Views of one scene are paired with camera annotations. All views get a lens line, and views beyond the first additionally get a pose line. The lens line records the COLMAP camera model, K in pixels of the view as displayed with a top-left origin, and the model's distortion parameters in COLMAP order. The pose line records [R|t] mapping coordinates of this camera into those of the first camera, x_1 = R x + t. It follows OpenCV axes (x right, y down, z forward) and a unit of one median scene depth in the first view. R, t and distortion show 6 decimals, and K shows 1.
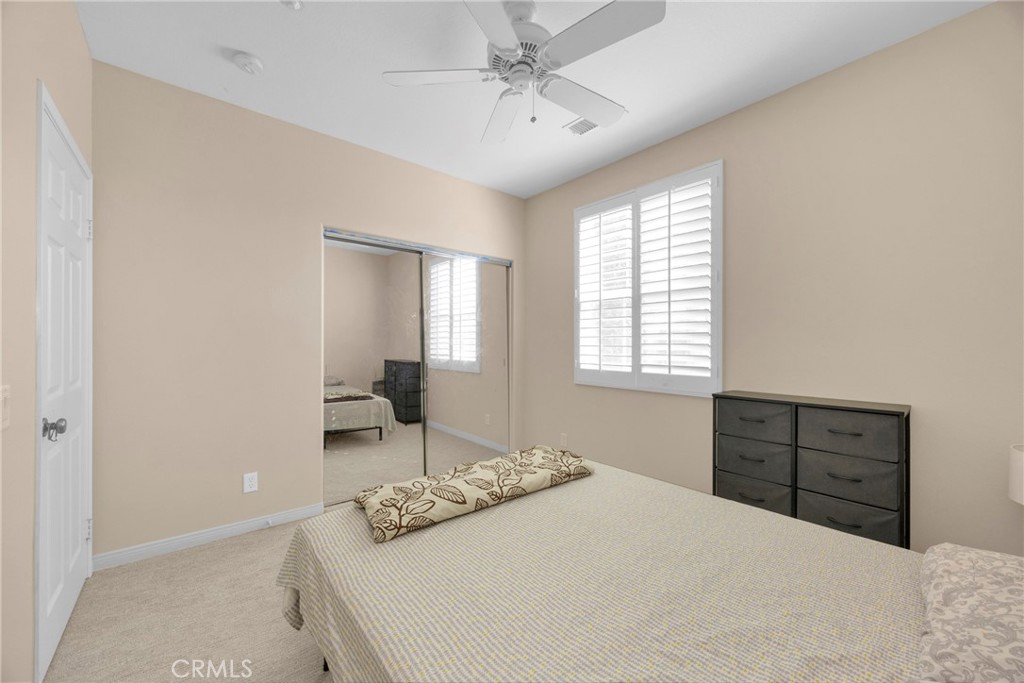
lens RADIAL K [[391.1, 0, 516.3], [0, 391.1, 340.9], [0, 0, 1]] dist [-0.007562, 0.000807]
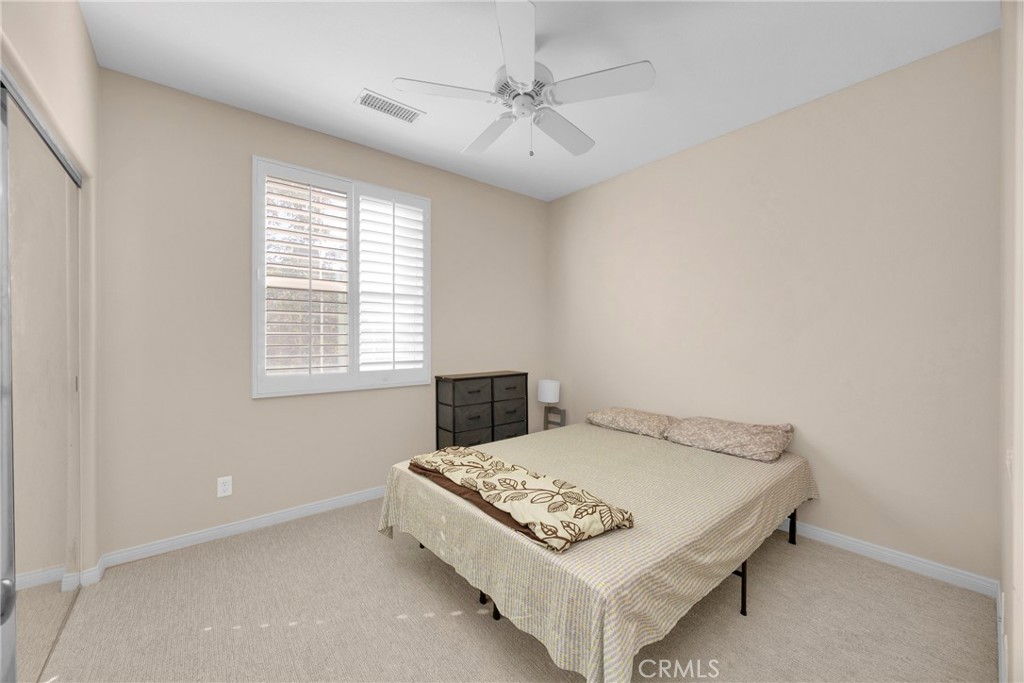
lens RADIAL K [[391.1, 0, 515.8], [0, 391.1, 338.8], [0, 0, 1]] dist [-0.007562, 0.000807]
pose [[0.018027, -0.008095, 0.999805, -0.706673], [-0.001982, 0.999965, 0.008132, -0.011525], [-0.999836, -0.002129, 0.018010, 0.632770]]
